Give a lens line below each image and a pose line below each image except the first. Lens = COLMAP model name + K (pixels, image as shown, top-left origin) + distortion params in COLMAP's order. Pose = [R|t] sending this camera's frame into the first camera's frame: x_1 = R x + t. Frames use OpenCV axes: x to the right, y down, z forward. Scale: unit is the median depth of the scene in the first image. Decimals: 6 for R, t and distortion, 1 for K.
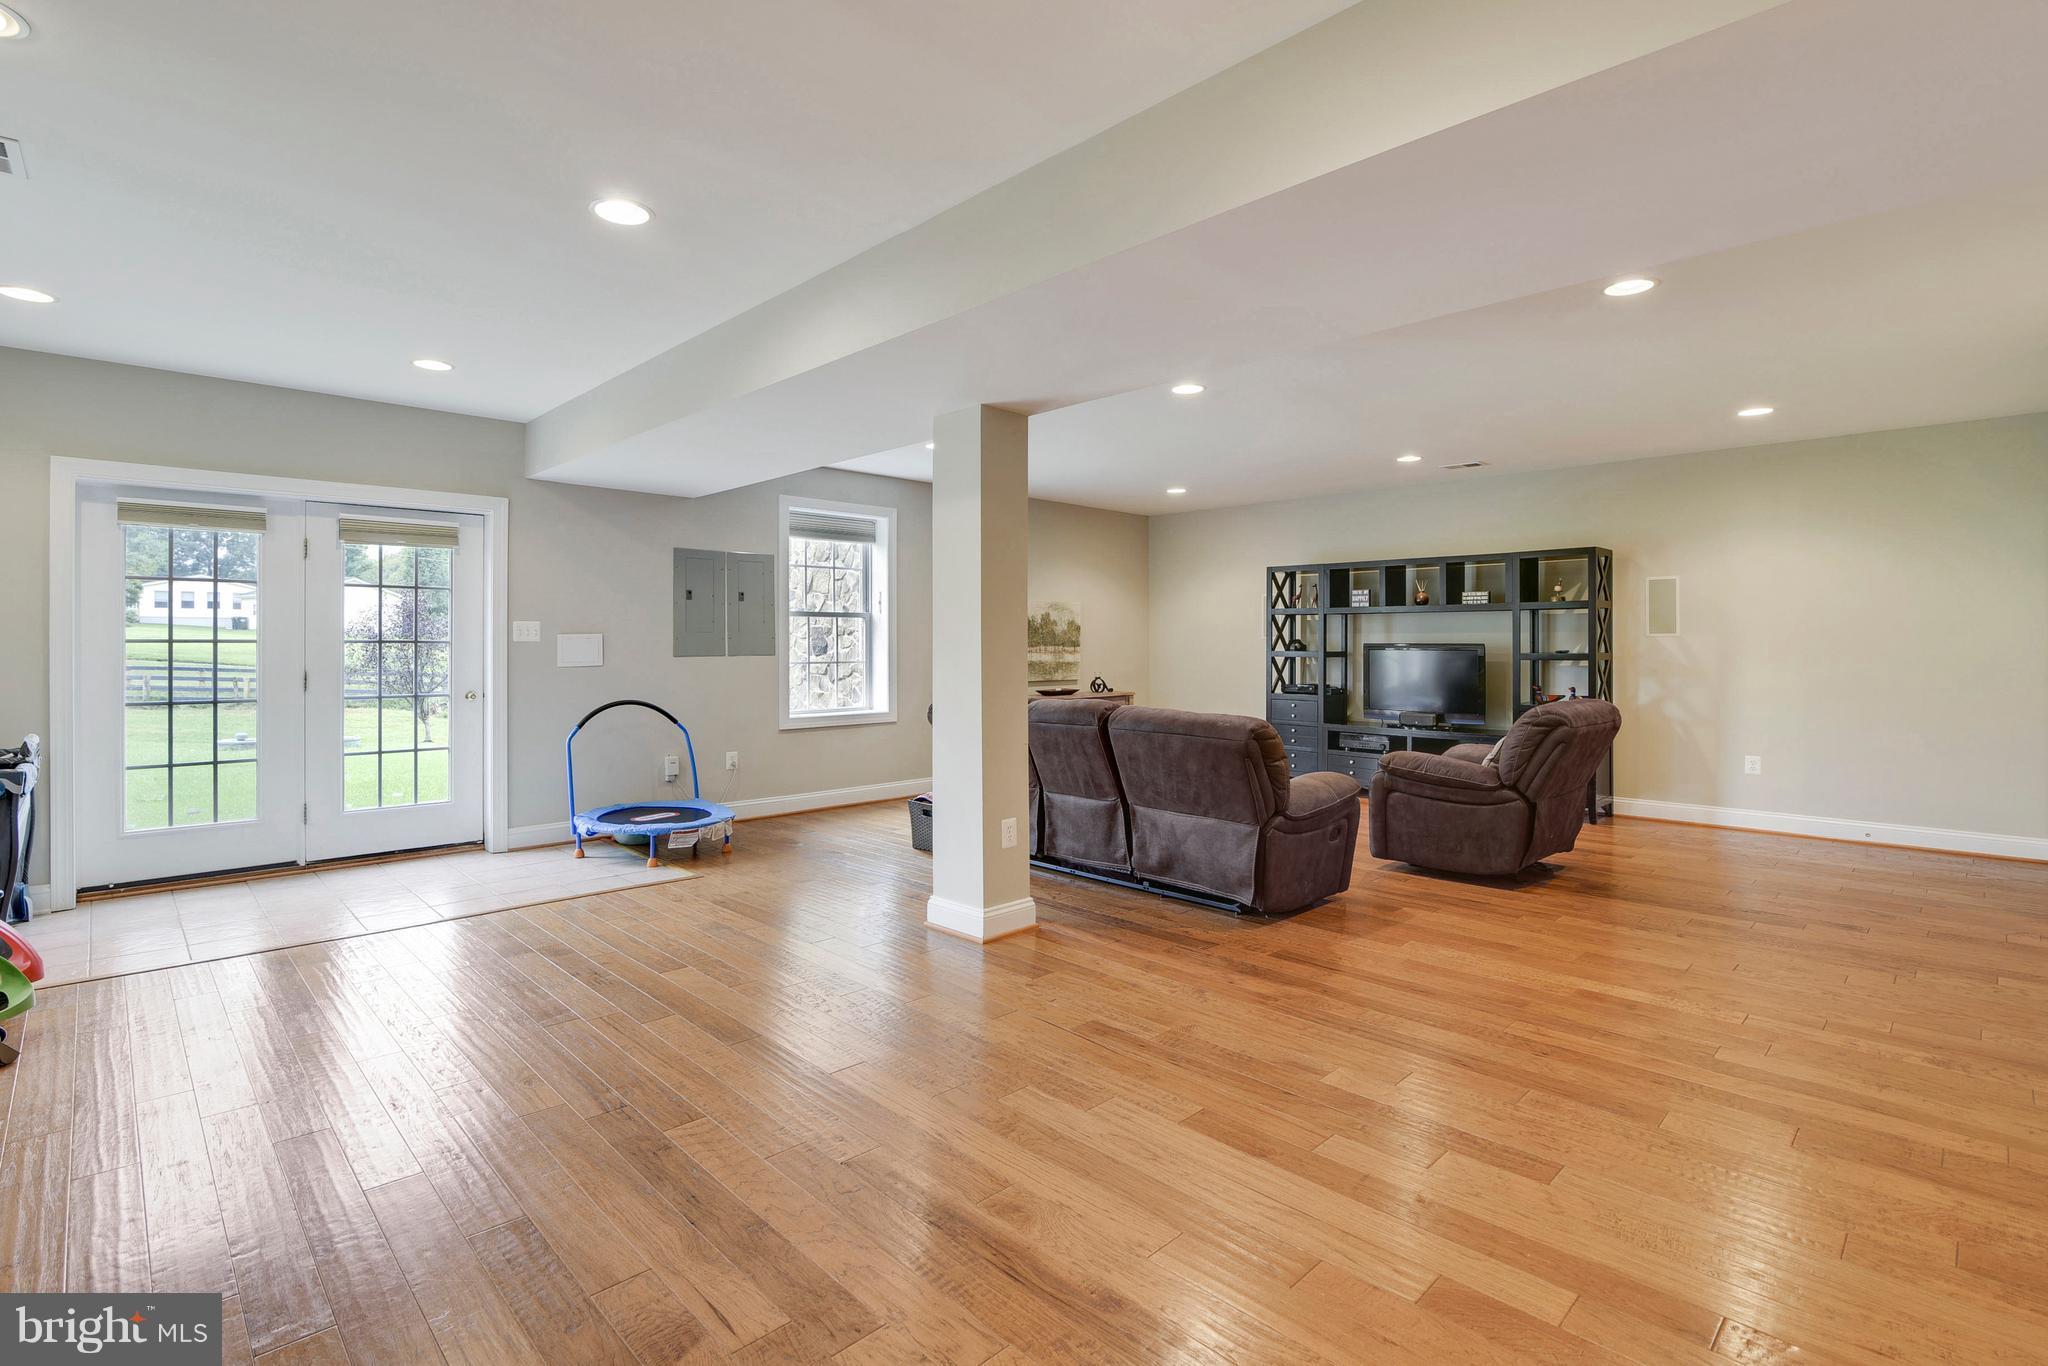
lens RADIAL K [[958.4, 0, 991.6], [0, 958.4, 636.8], [0, 0, 1]] dist [-0.008951, 0.000087]
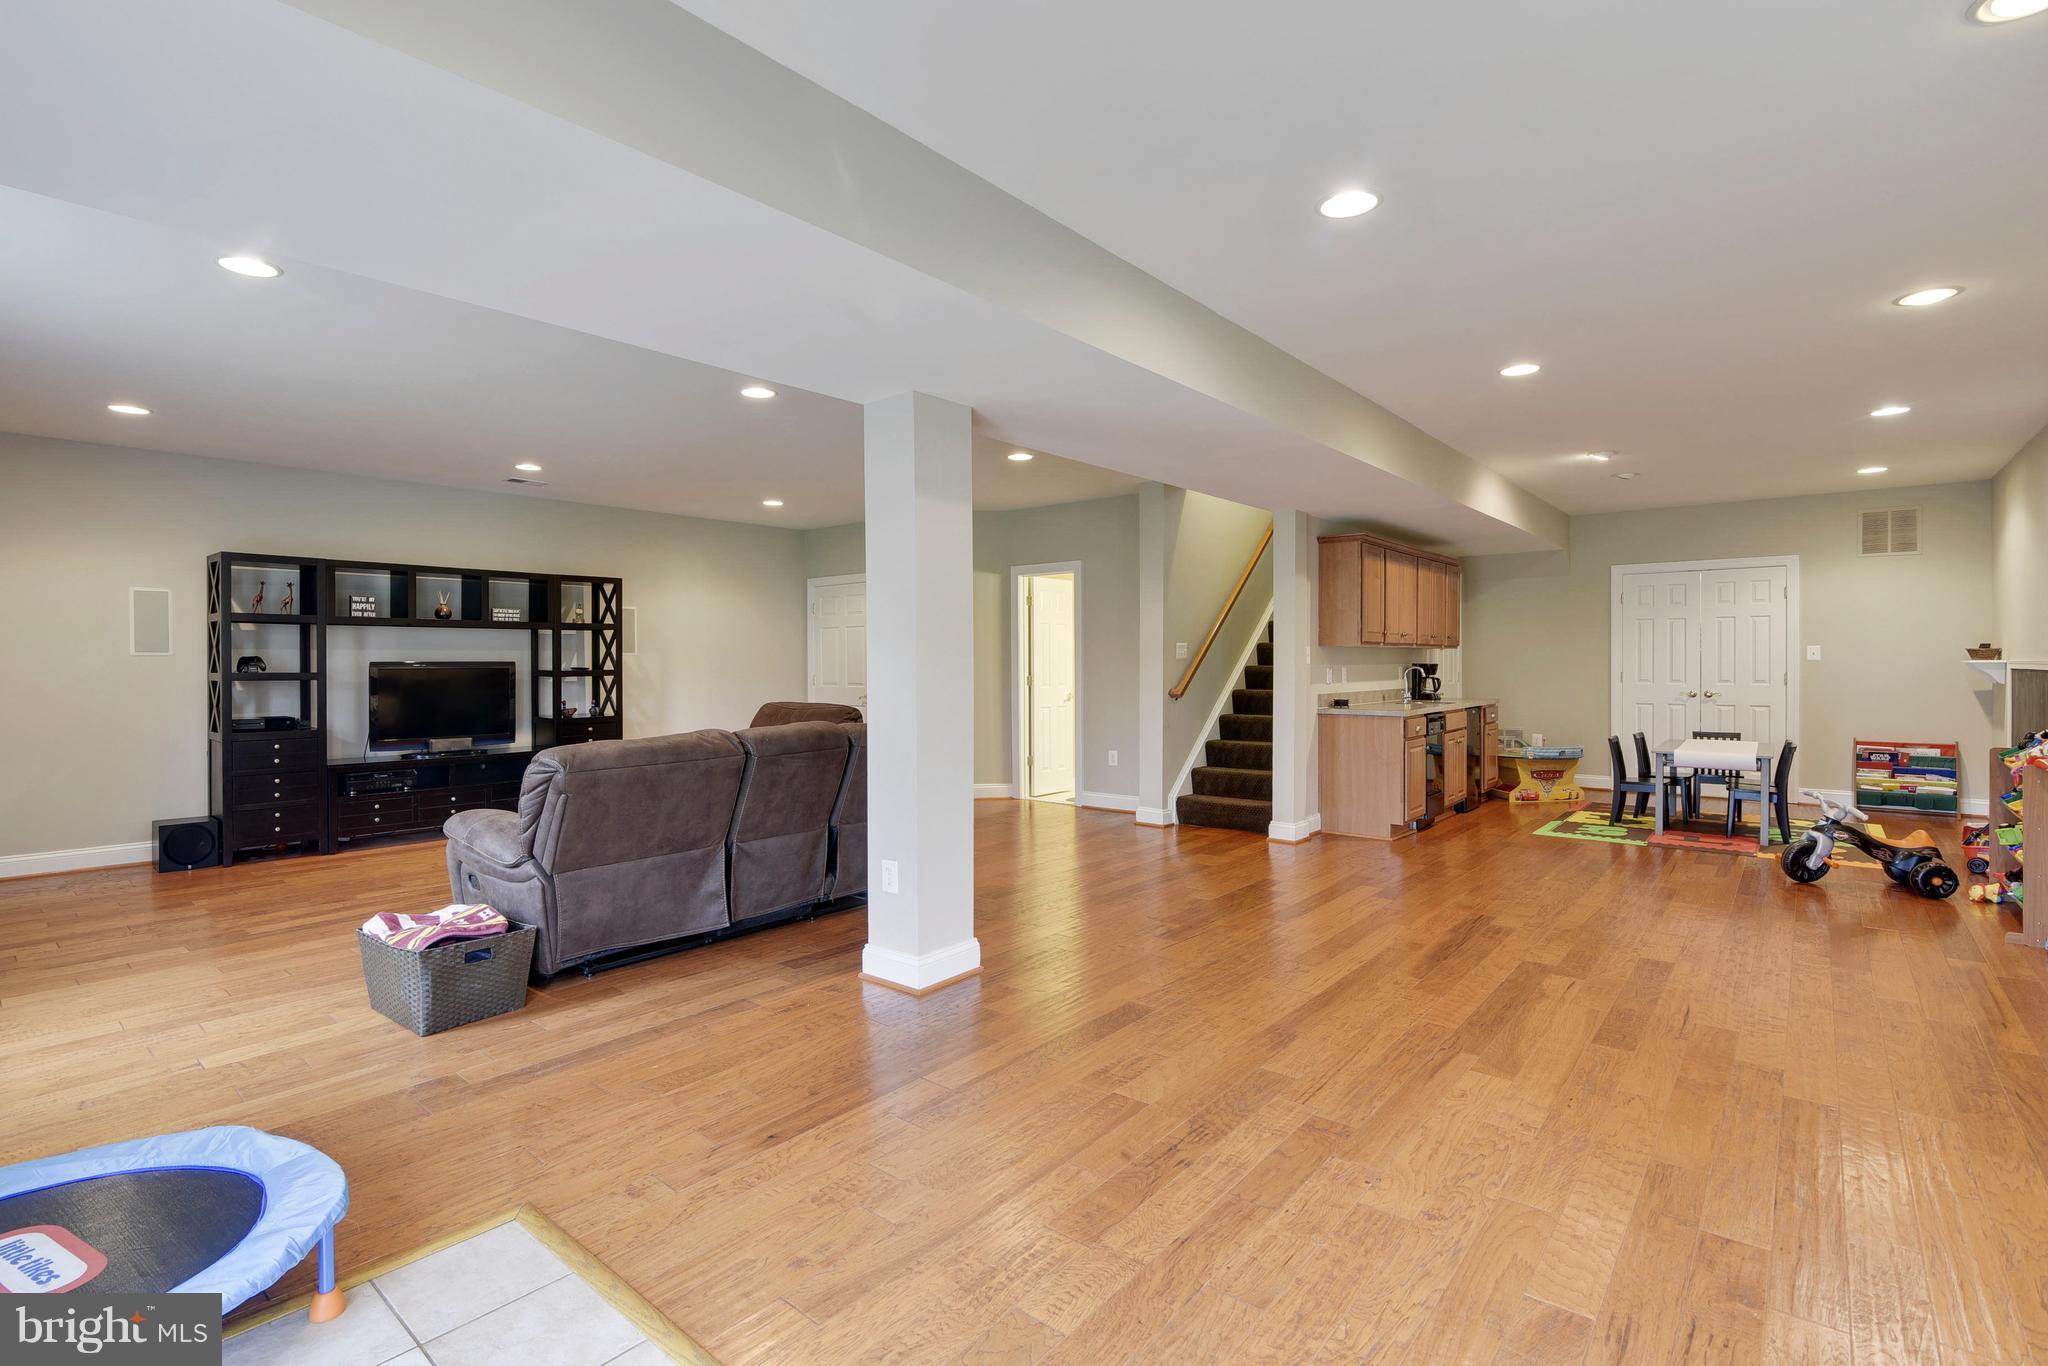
lens RADIAL K [[958.4, 0, 1021.3], [0, 958.4, 675.2], [0, 0, 1]] dist [-0.008951, 0.000087]
pose [[-0.116037, -0.017370, 0.993093, -0.583227], [-0.003059, 0.999849, 0.017131, 0.003245], [-0.993240, -0.001050, -0.116073, 0.646887]]
